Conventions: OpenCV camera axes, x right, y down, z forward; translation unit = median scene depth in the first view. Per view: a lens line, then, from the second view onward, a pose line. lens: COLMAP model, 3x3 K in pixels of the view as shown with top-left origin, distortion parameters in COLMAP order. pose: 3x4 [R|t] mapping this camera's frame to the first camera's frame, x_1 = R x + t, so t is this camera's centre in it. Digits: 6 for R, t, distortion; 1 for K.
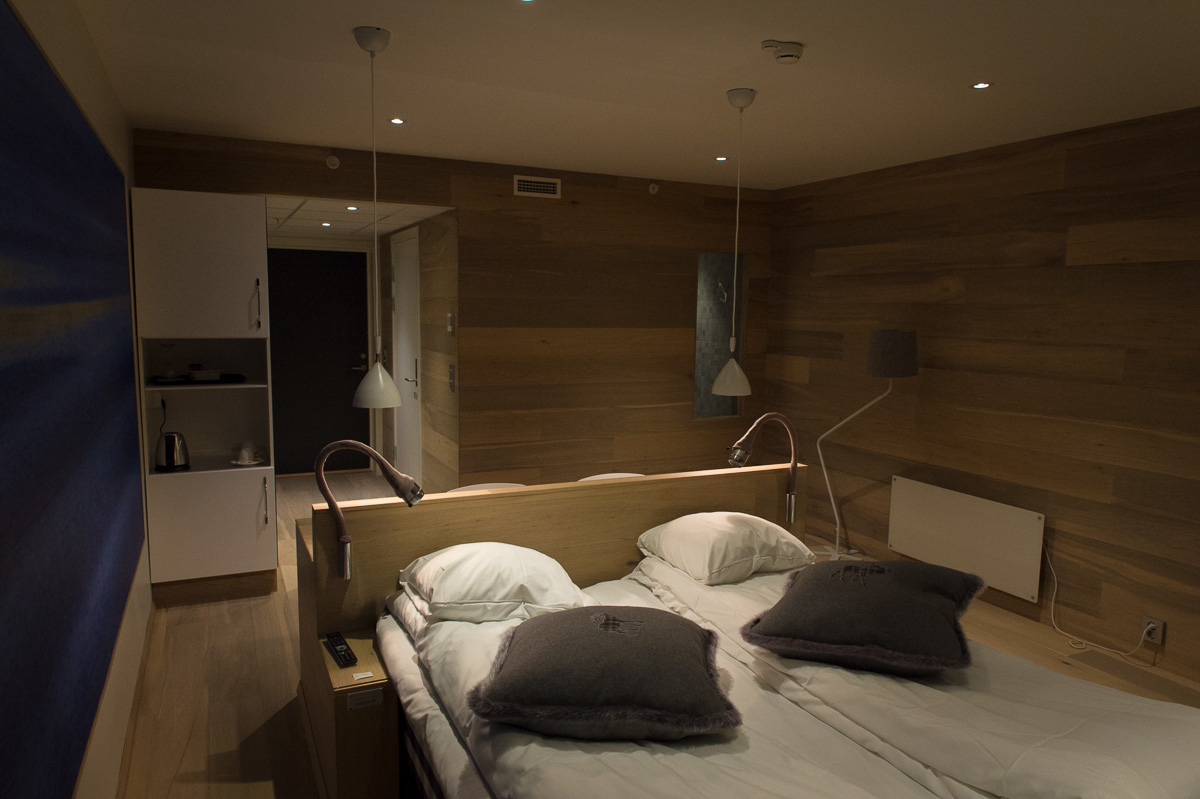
lens RADIAL K [[806.7, 0, 599.5], [0, 806.7, 402.8], [0, 0, 1]] dist [0.000936, -0.000483]
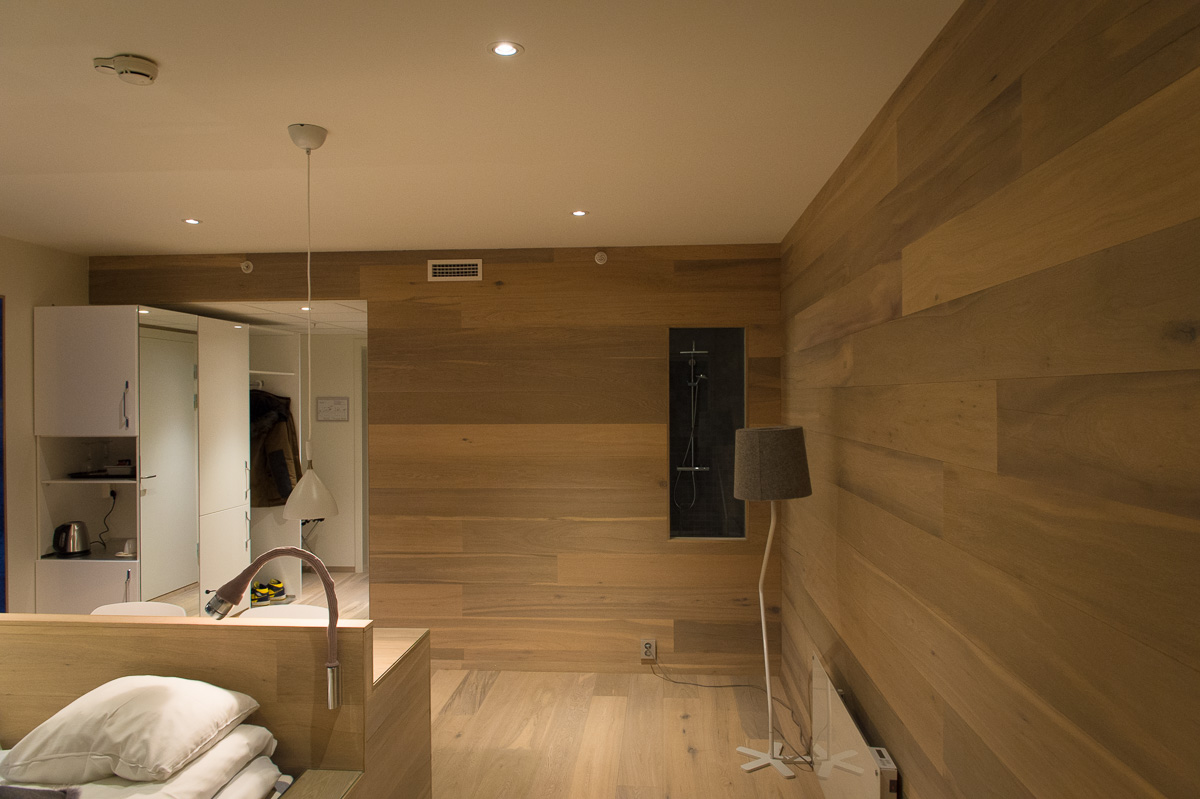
lens RADIAL K [[806.7, 0, 600.4], [0, 806.7, 399.4], [0, 0, 1]] dist [0.000936, -0.000483]
pose [[0.862293, -0.017609, -0.506103, 0.637505], [-0.040937, 0.993701, -0.104323, -0.042543], [0.504752, 0.110675, 0.856140, 0.392354]]
